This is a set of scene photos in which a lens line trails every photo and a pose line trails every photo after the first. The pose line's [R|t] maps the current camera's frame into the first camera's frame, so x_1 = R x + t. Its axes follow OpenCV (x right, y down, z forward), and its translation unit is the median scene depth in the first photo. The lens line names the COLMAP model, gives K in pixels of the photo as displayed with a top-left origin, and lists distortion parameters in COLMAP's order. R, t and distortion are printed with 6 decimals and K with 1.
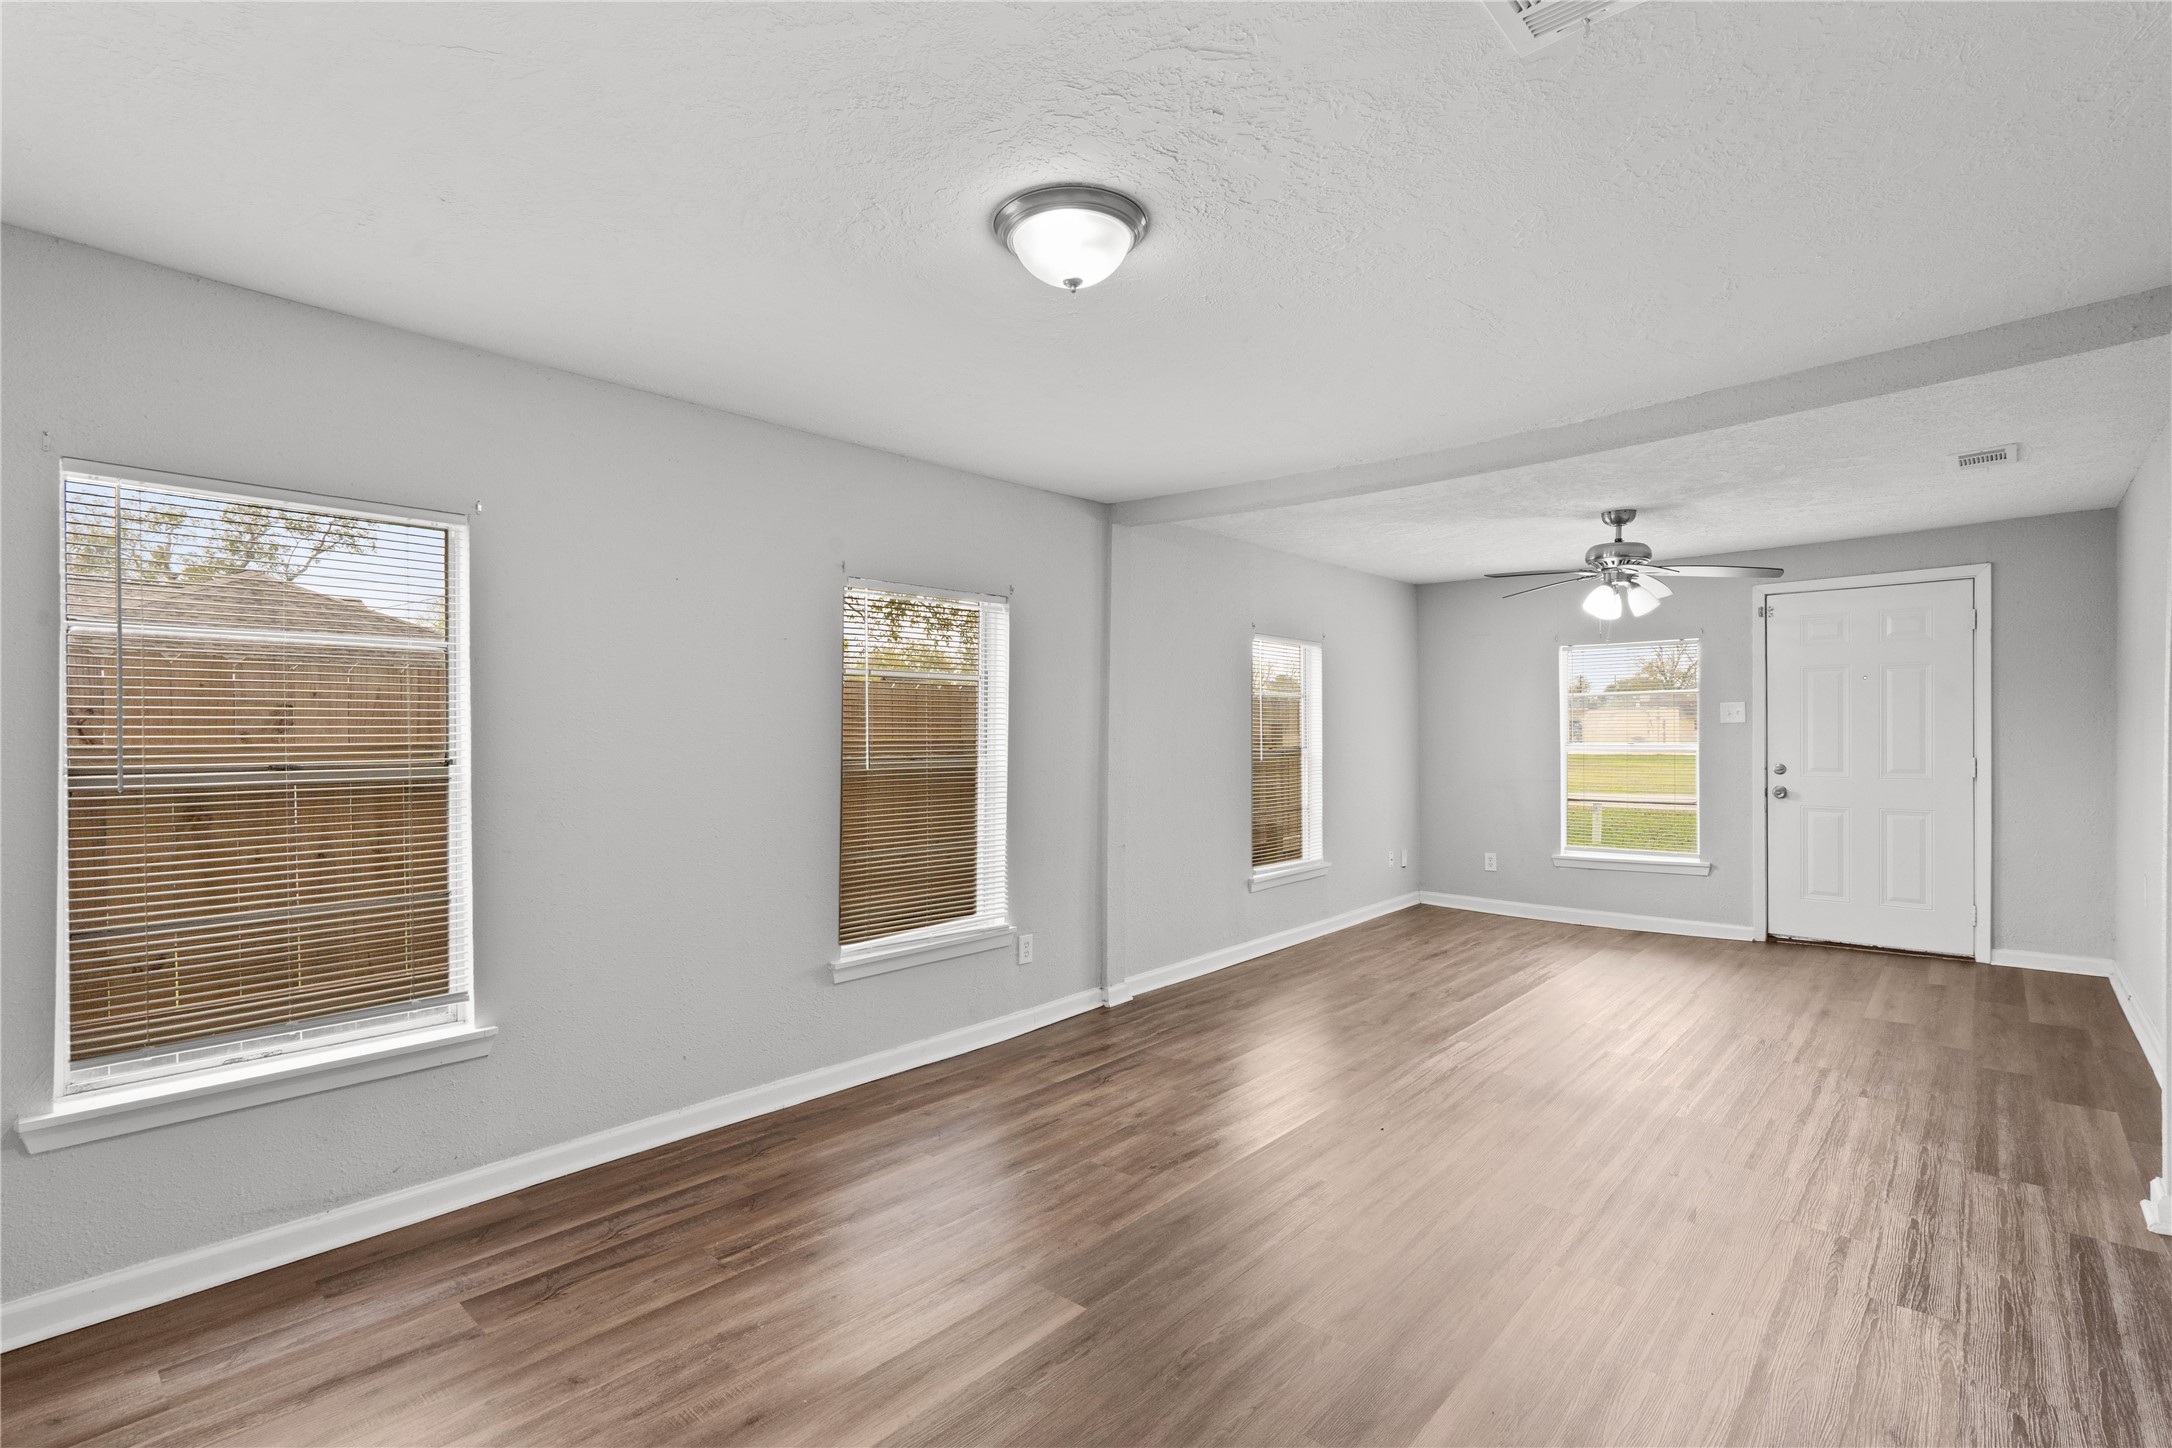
lens RADIAL K [[986.4, 0, 1071.4], [0, 986.4, 735.1], [0, 0, 1]] dist [-0.001606, -0.000065]
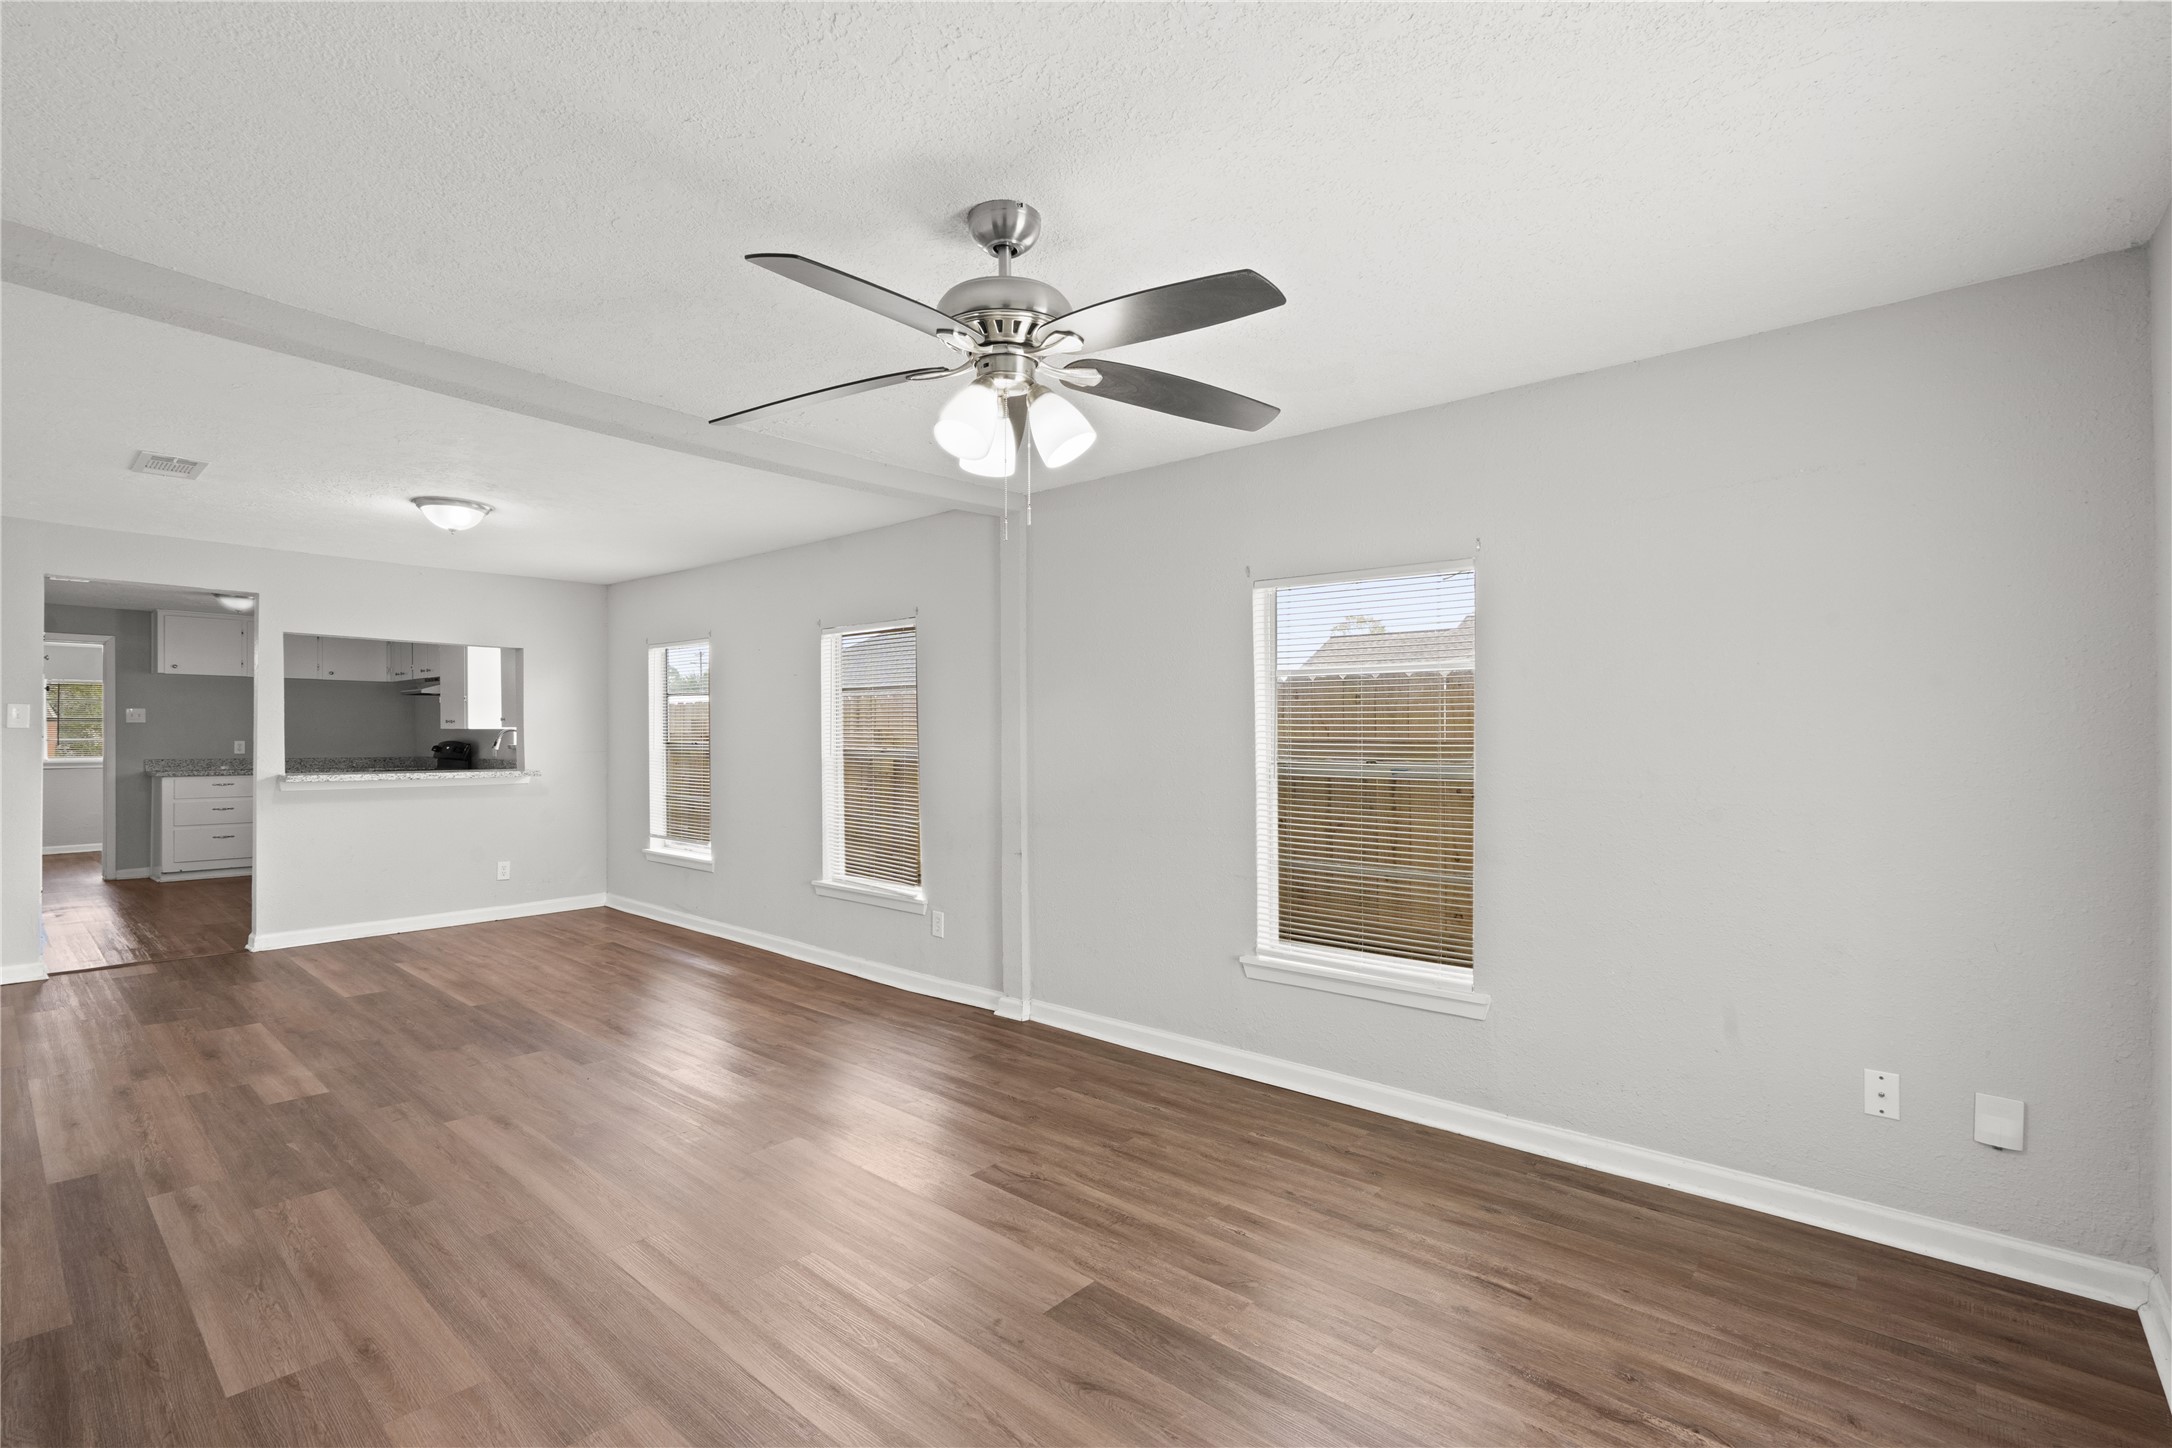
lens RADIAL K [[992.0, 0, 1072.1], [0, 992.0, 731.2], [0, 0, 1]] dist [0.000490, 0.000640]
pose [[0.021697, 0.003626, -0.999758, 0.936445], [-0.003396, 0.999988, 0.003553, -0.007166], [0.999759, 0.003318, 0.021709, 0.968068]]
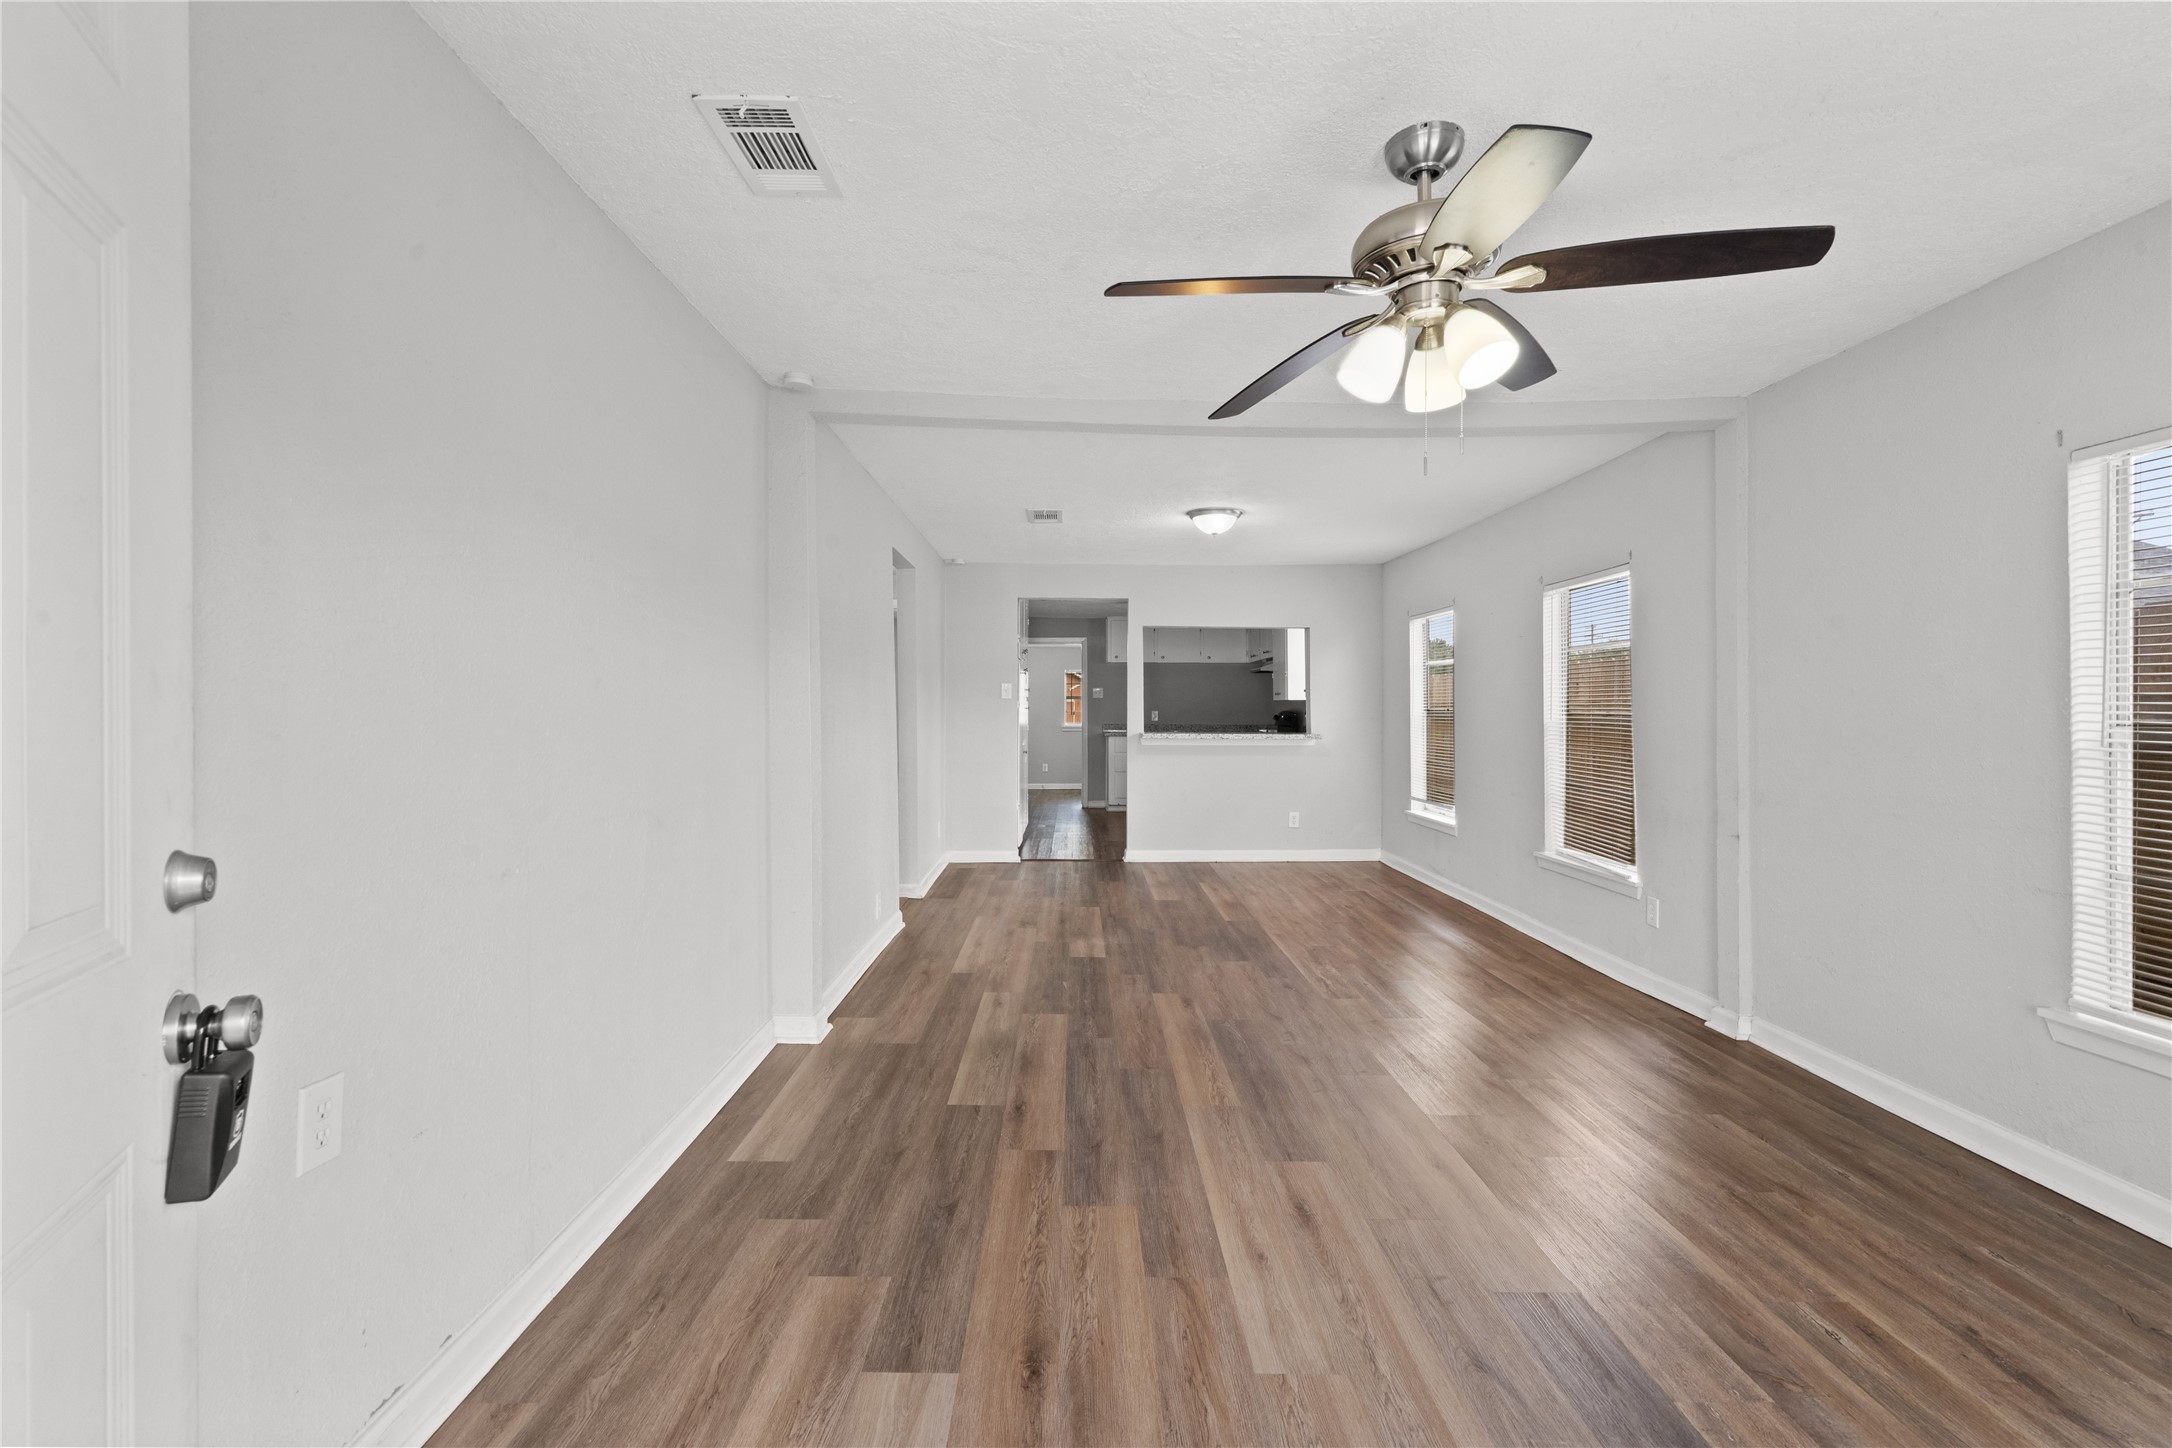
lens RADIAL K [[1004.0, 0, 1074.6], [0, 1004.0, 723.9], [0, 0, 1]] dist [0.003651, 0.001317]
pose [[-0.732708, 0.014819, -0.680382, 0.906089], [0.003484, 0.999831, 0.018025, 0.007955], [0.680534, 0.010836, -0.732636, 1.149623]]
